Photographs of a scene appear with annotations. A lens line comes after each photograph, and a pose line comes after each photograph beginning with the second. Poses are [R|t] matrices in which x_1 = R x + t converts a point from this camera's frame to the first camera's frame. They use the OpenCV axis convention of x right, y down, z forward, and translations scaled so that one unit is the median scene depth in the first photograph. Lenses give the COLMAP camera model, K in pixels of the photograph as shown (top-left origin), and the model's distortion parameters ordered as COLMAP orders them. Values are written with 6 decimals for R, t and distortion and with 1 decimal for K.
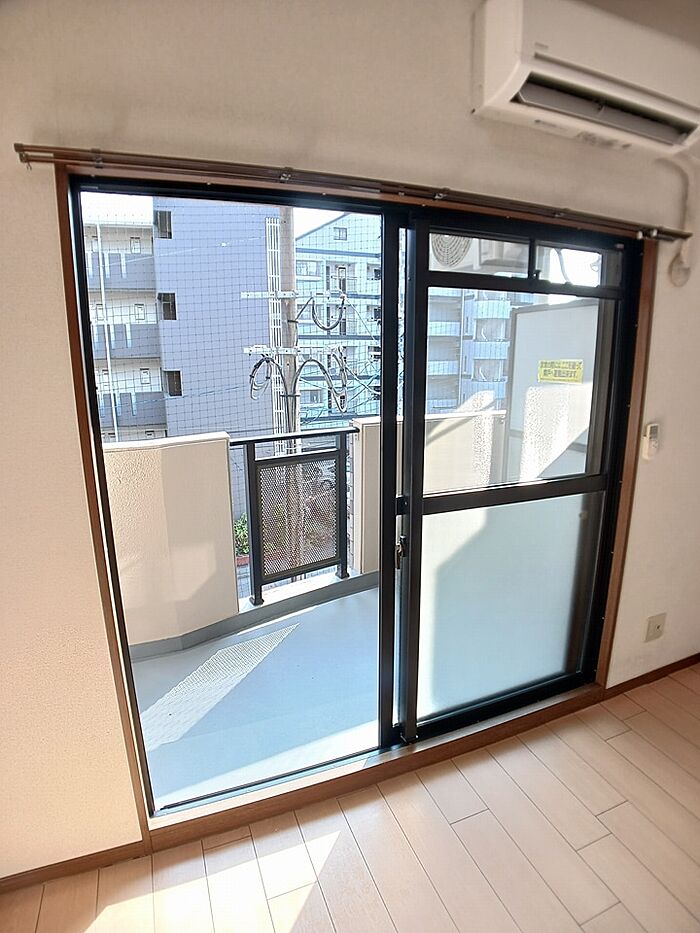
lens RADIAL K [[502.1, 0, 350.0], [0, 502.1, 466.5], [0, 0, 1]] dist [-0.102842, 0.017127]
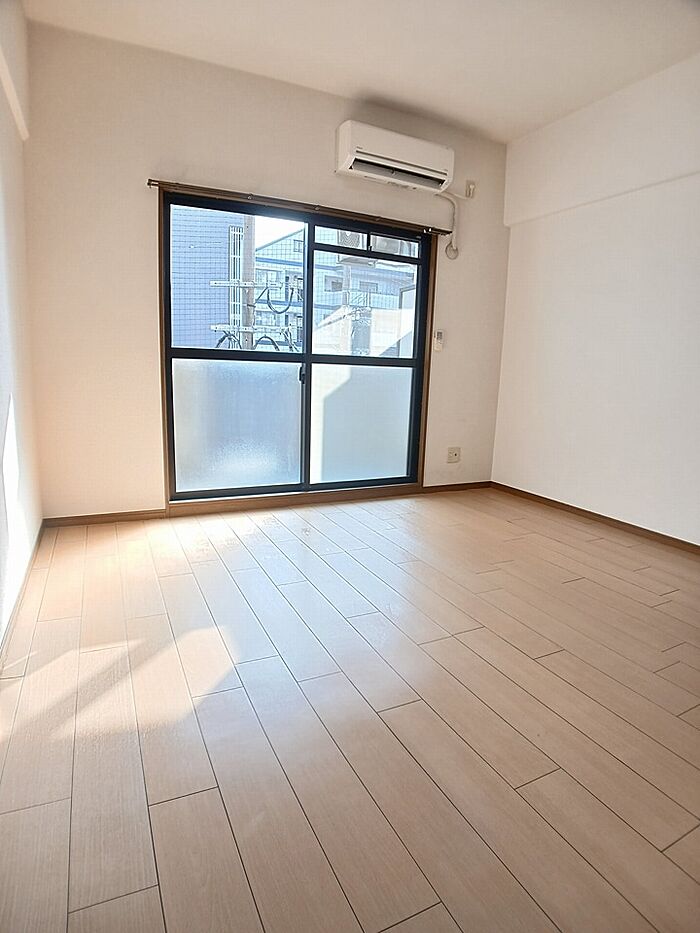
lens RADIAL K [[502.7, 0, 353.6], [0, 502.7, 493.4], [0, 0, 1]] dist [-0.115968, -0.000619]
pose [[0.995350, 0.020402, 0.094140, 0.117072], [-0.022298, 0.999568, 0.019142, 0.518551], [-0.093709, -0.021152, 0.995375, -0.913678]]
